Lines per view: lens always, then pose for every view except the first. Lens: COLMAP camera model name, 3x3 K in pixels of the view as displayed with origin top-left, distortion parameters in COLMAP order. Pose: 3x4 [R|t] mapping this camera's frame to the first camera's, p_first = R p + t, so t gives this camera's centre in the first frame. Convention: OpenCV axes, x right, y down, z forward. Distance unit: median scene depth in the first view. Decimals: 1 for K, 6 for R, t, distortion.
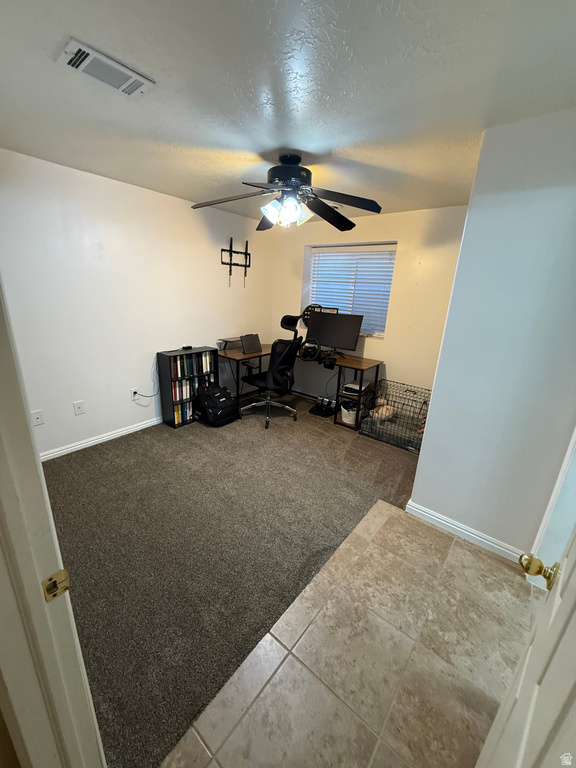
lens RADIAL K [[308.4, 0, 286.6], [0, 308.4, 381.8], [0, 0, 1]] dist [-0.000413, 0.000421]
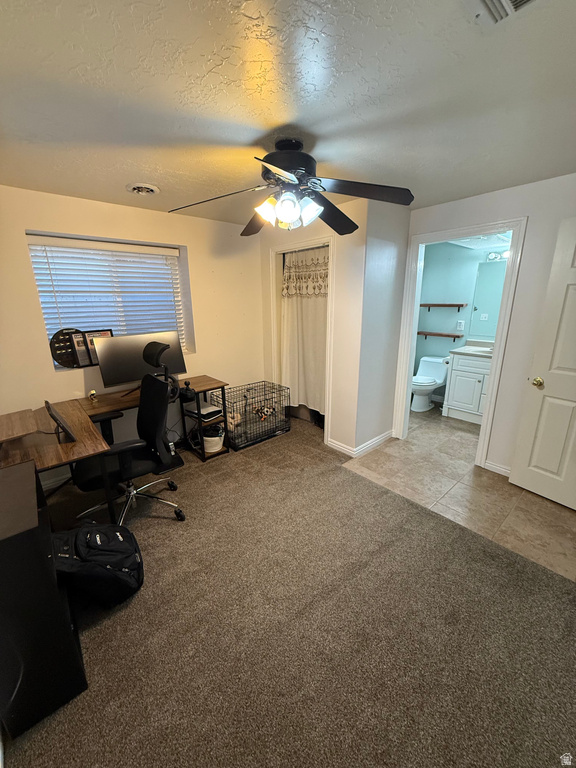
lens RADIAL K [[308.4, 0, 289.3], [0, 308.4, 380.6], [0, 0, 1]] dist [-0.000413, 0.000421]
pose [[0.163783, -0.304564, 0.938305, -0.678718], [0.310501, 0.918721, 0.244009, -0.255470], [-0.936357, 0.251380, 0.245038, 0.692647]]
